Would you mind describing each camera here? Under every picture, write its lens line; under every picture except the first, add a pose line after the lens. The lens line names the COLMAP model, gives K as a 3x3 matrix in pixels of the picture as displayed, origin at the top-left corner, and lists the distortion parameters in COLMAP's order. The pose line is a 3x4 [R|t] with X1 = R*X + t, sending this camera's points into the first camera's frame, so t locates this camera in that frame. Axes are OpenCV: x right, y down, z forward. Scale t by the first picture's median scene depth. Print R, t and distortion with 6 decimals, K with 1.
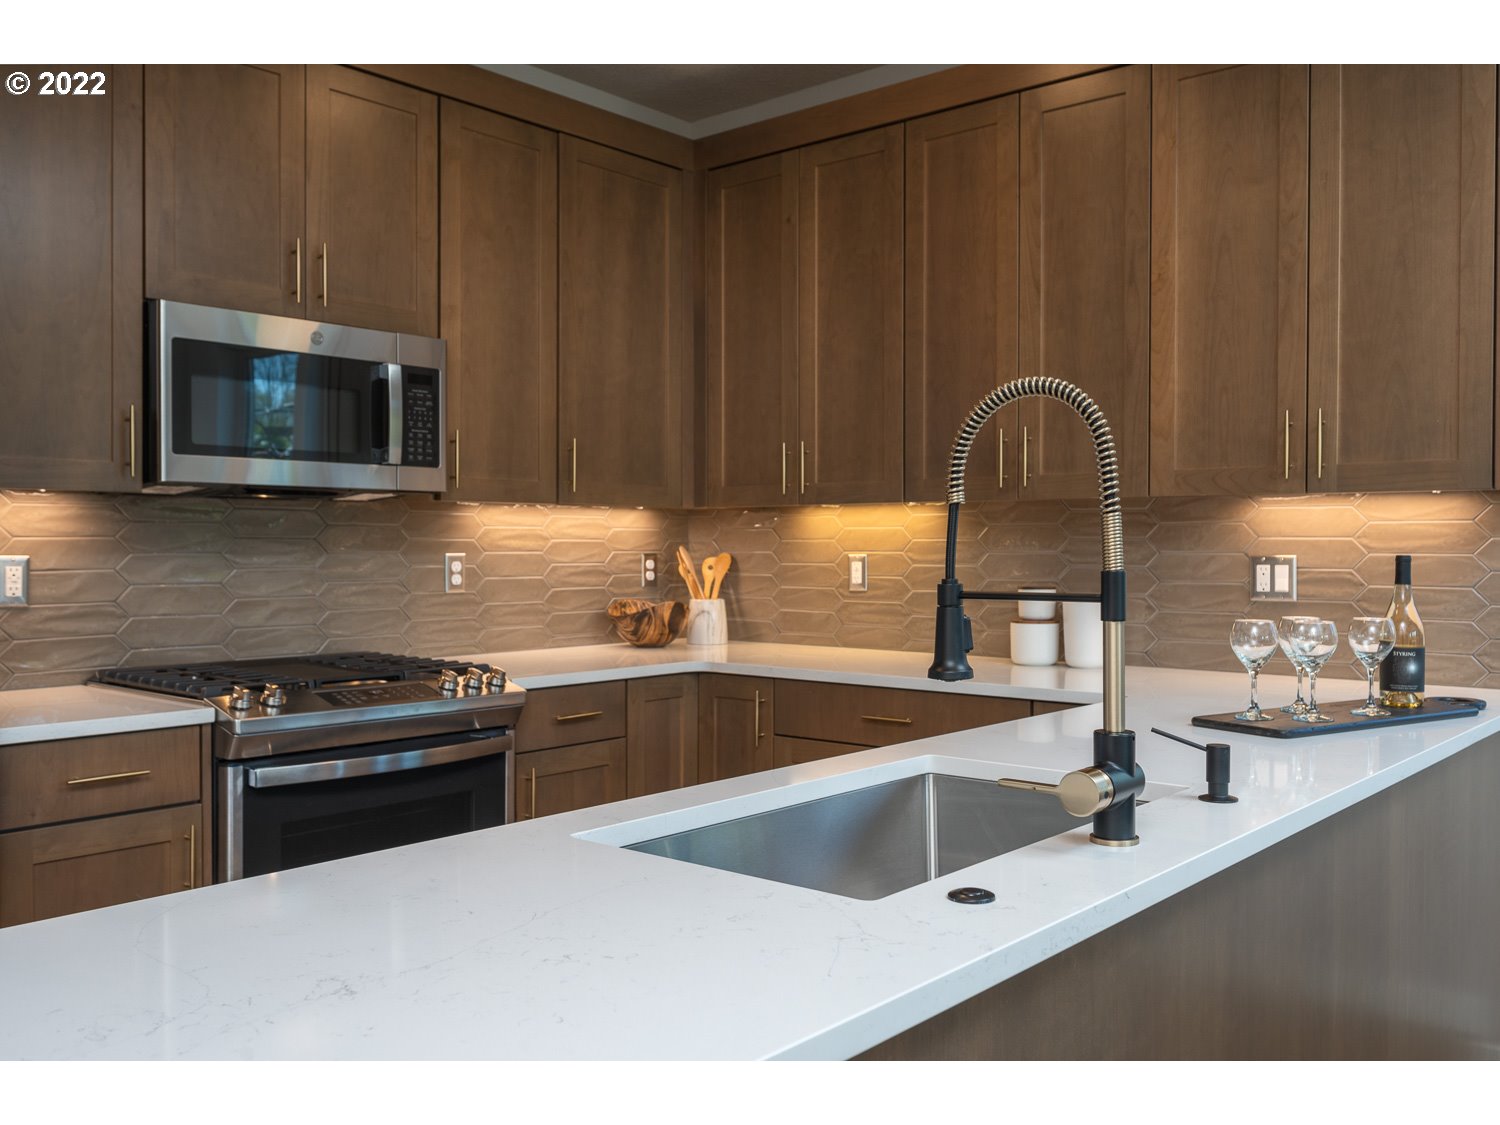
lens RADIAL K [[1306.5, 0, 747.8], [0, 1306.5, 557.2], [0, 0, 1]] dist [0.010685, -0.005590]
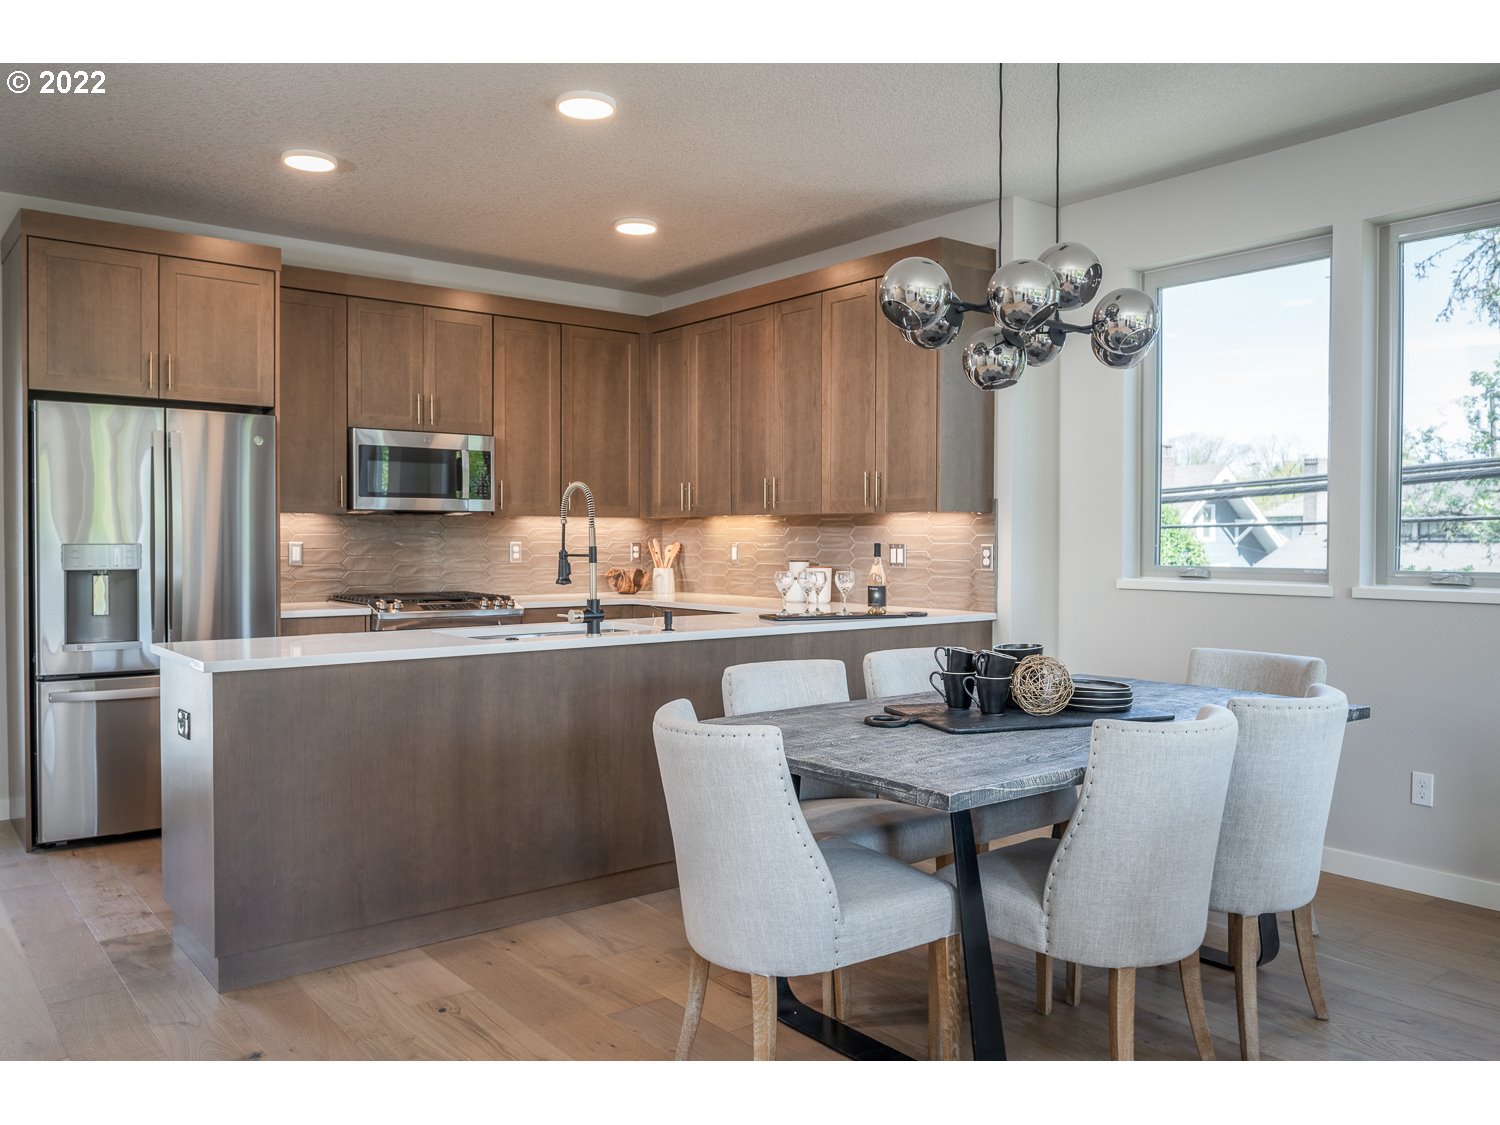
lens RADIAL K [[1122.9, 0, 744.6], [0, 1122.9, 561.9], [0, 0, 1]] dist [0.007253, -0.004469]
pose [[0.981954, 0.005956, -0.189028, 0.456595], [-0.003865, 0.999927, 0.011433, 0.006606], [0.189082, -0.010496, 0.981905, -0.607653]]
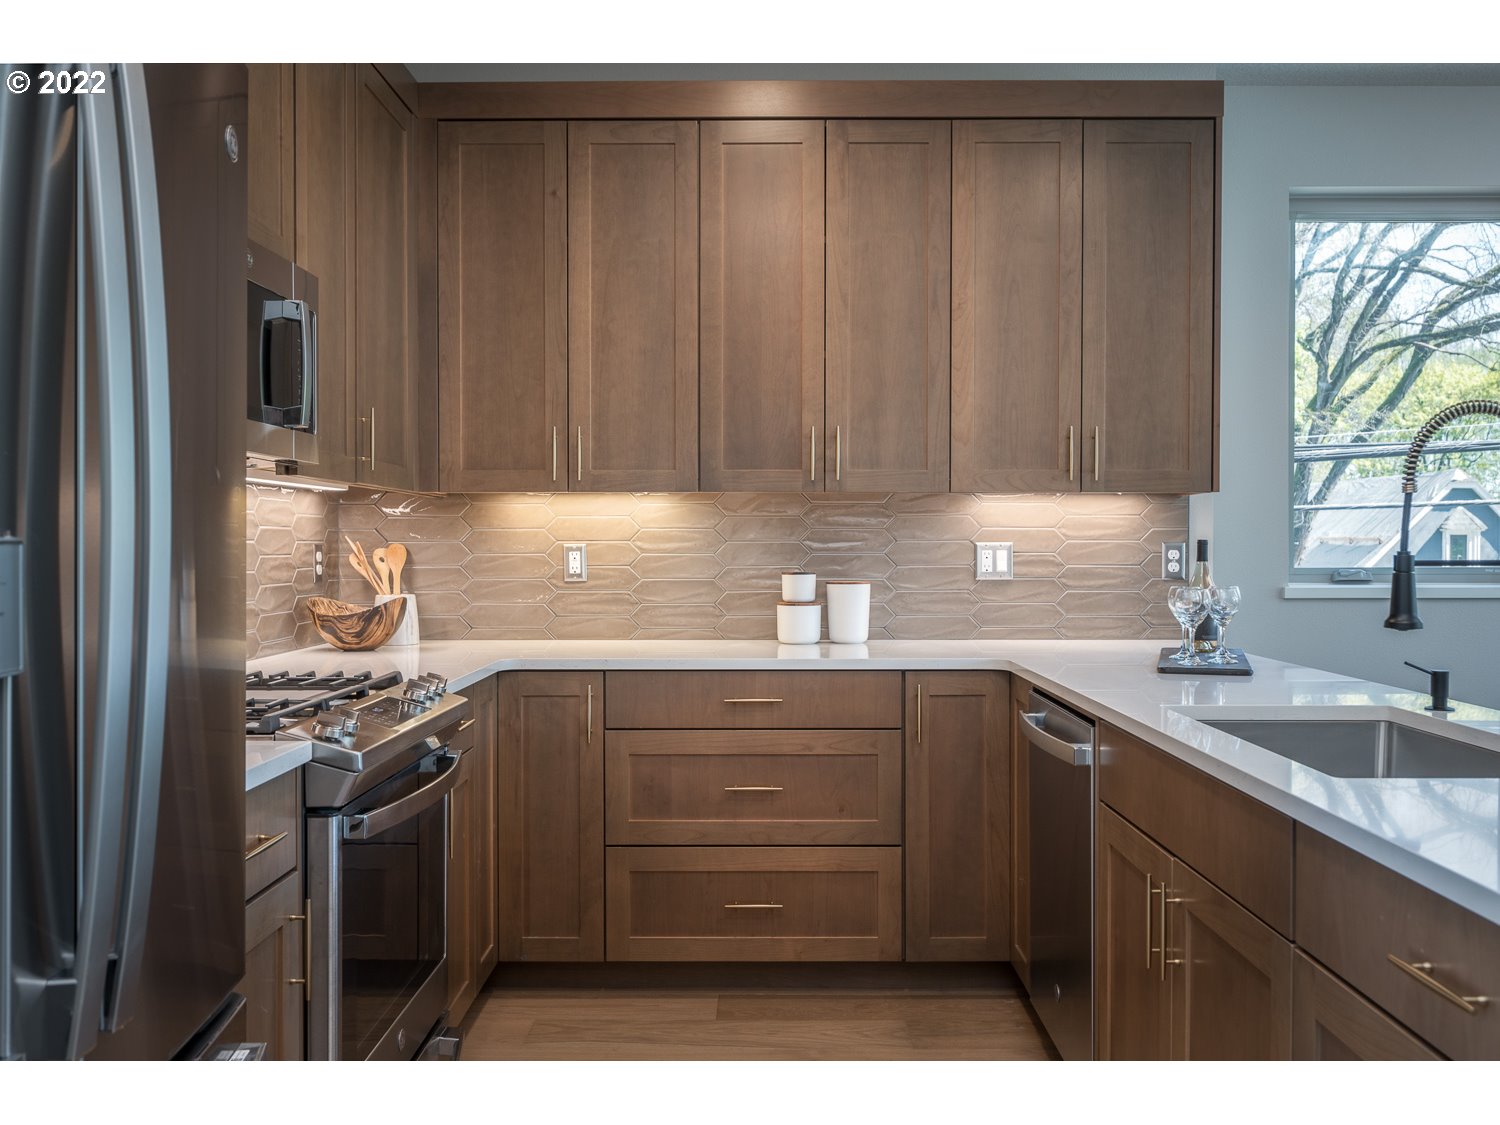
lens RADIAL K [[1306.5, 0, 737.1], [0, 1306.5, 567.6], [0, 0, 1]] dist [0.010685, -0.005590]
pose [[0.763230, -0.012945, 0.645997, -0.534020], [0.007301, 0.999908, 0.011411, 0.006192], [-0.646085, -0.003993, 0.763255, 0.200889]]
